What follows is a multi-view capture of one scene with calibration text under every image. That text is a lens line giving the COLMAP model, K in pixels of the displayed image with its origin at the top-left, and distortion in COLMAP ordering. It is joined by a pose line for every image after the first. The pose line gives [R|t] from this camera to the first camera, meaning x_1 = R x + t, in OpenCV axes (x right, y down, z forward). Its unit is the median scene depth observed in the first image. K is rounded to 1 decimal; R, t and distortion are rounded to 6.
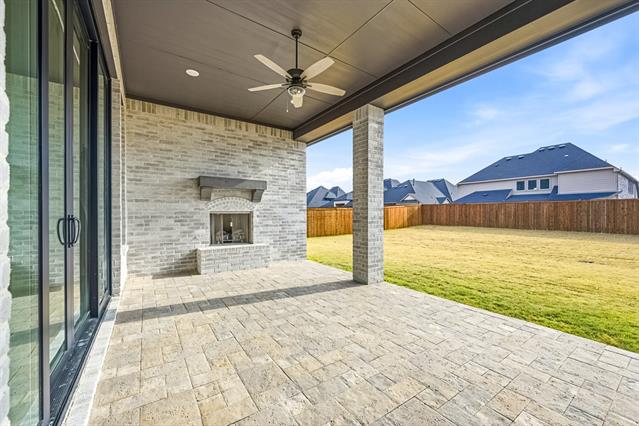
lens RADIAL K [[254.4, 0, 318.7], [0, 254.4, 214.1], [0, 0, 1]] dist [-0.001293, 0.000147]
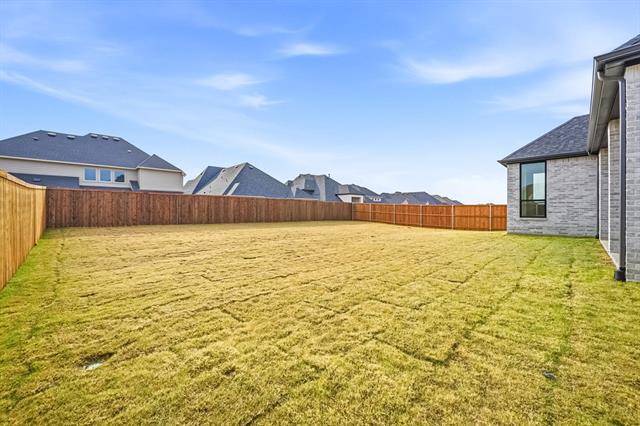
lens RADIAL K [[253.8, 0, 319.1], [0, 253.8, 211.7], [0, 0, 1]] dist [0.000510, -0.000162]
pose [[-0.160773, -0.001476, 0.986990, -0.198899], [-0.000826, 0.999999, 0.001361, 0.009063], [-0.986991, -0.000596, -0.160774, 0.664443]]
